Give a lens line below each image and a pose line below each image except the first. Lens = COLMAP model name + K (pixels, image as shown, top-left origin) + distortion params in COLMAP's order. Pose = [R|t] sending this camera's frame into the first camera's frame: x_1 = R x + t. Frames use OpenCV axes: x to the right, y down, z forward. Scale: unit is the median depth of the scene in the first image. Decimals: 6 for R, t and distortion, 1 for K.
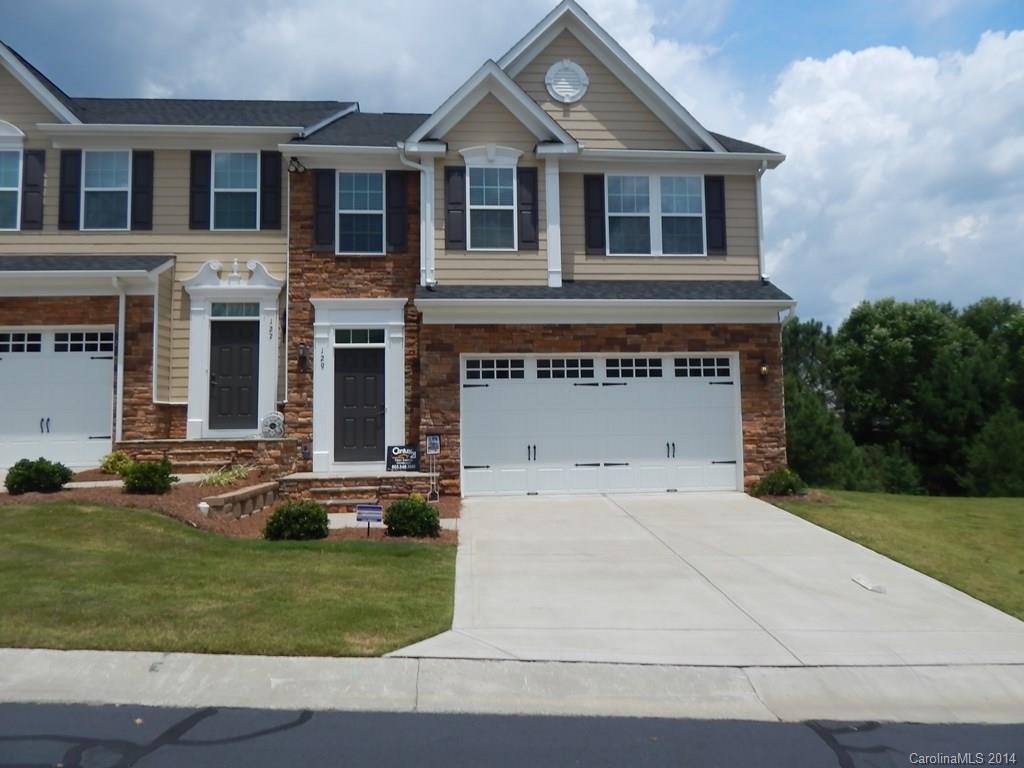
lens RADIAL K [[670.1, 0, 511.5], [0, 670.1, 387.5], [0, 0, 1]] dist [-0.001193, 0.001611]
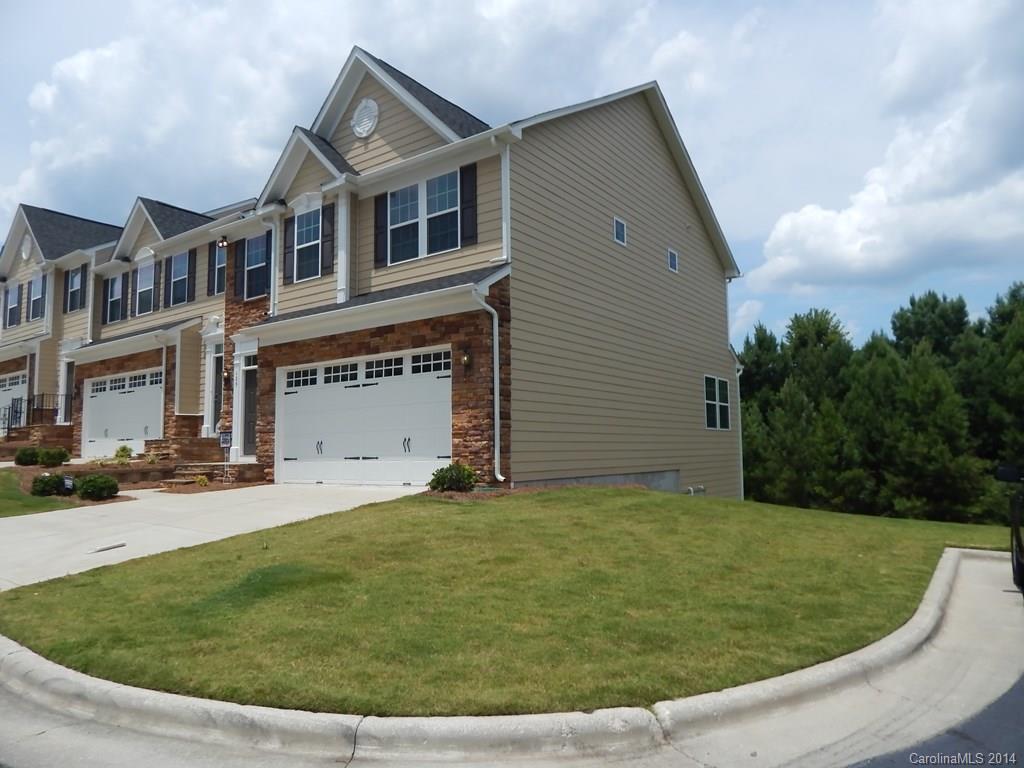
lens RADIAL K [[670.1, 0, 511.4], [0, 670.1, 382.8], [0, 0, 1]] dist [-0.001193, 0.001611]
pose [[0.773924, -0.062477, -0.630189, 1.015889], [0.049655, 0.998045, -0.037966, 0.045048], [0.631328, -0.001910, 0.775513, 0.298051]]
